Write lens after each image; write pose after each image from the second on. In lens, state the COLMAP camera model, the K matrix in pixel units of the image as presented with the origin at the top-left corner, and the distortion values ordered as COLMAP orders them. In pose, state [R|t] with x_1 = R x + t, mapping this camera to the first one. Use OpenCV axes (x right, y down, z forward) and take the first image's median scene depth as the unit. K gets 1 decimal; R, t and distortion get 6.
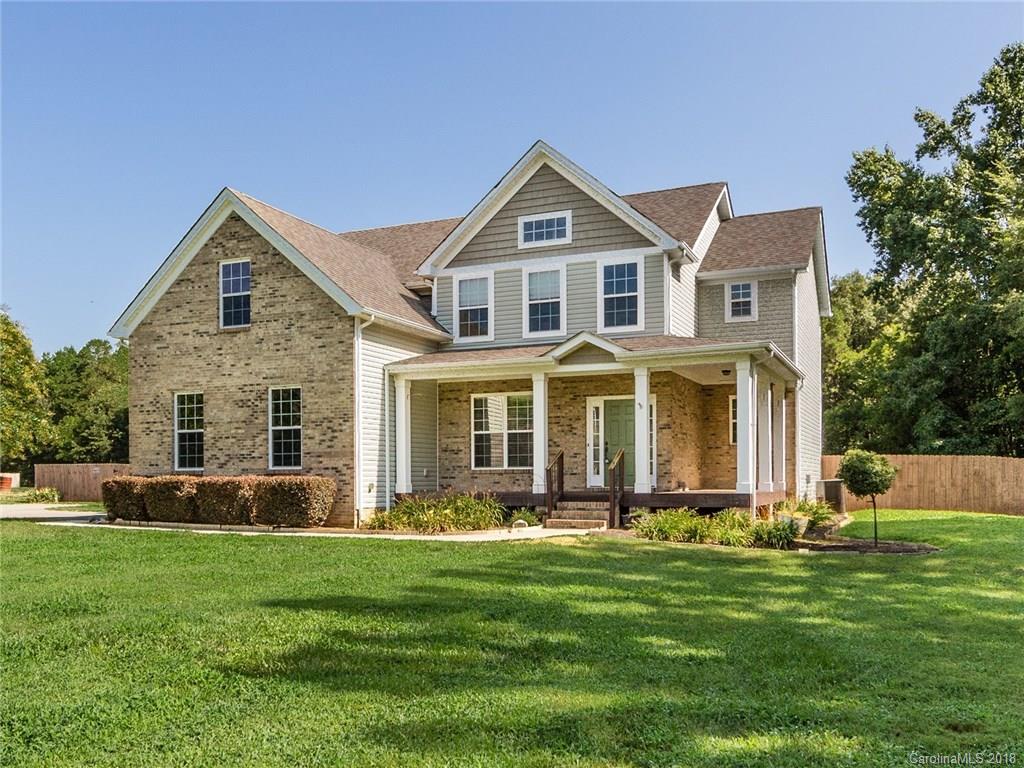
lens RADIAL K [[733.8, 0, 512.7], [0, 733.8, 362.7], [0, 0, 1]] dist [-0.002350, -0.001564]
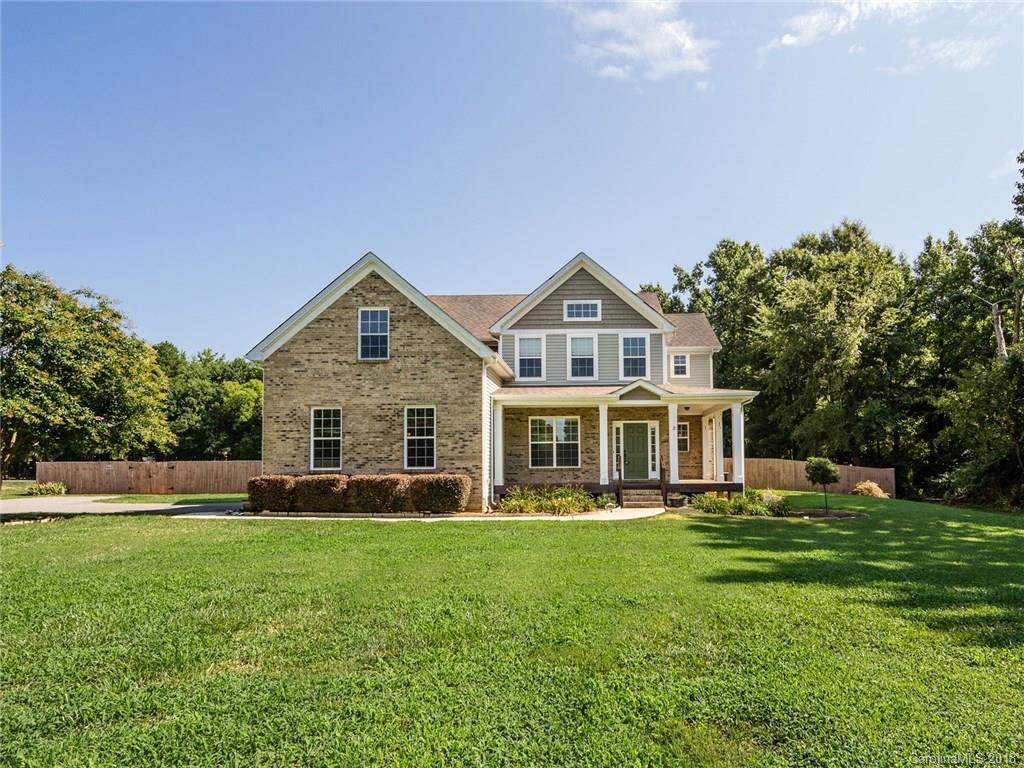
lens RADIAL K [[458.7, 0, 512.0], [0, 458.7, 384.0], [0, 0, 1]] dist [-0.001761, -0.001133]
pose [[0.942753, 0.055384, 0.328861, -0.409406], [-0.046741, 0.998324, -0.034136, 0.011588], [-0.330201, 0.016810, 0.943761, 0.150186]]
